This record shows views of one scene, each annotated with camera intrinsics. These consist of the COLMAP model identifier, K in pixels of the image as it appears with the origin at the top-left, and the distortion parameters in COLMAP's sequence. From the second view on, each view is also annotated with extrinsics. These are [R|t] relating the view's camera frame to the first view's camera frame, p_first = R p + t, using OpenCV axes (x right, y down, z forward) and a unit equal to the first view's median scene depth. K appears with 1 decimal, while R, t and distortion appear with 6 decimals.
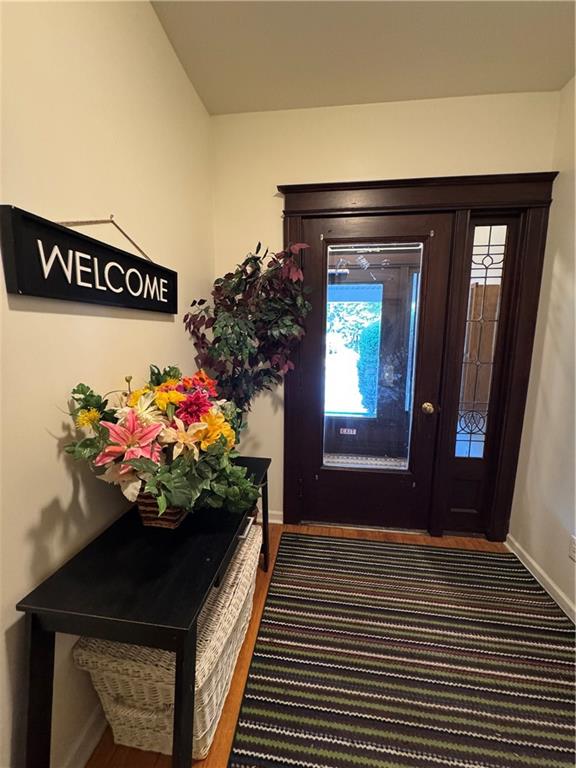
lens RADIAL K [[307.8, 0, 287.0], [0, 307.8, 381.2], [0, 0, 1]] dist [0.000887, 0.000067]
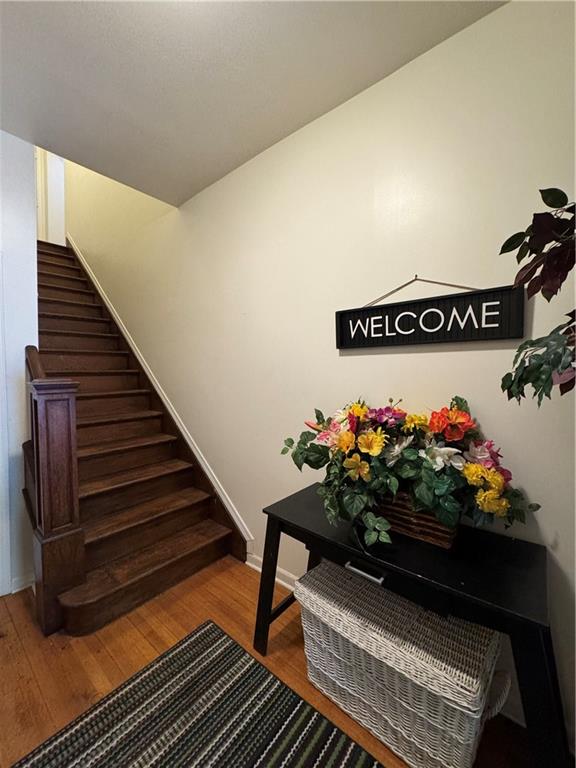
lens RADIAL K [[307.8, 0, 286.6], [0, 307.8, 383.4], [0, 0, 1]] dist [0.000887, 0.000067]
pose [[-0.532277, 0.019670, -0.846342, 0.881985], [-0.134401, 0.985087, 0.107421, -0.167792], [0.835833, 0.170927, -0.521696, 1.390820]]
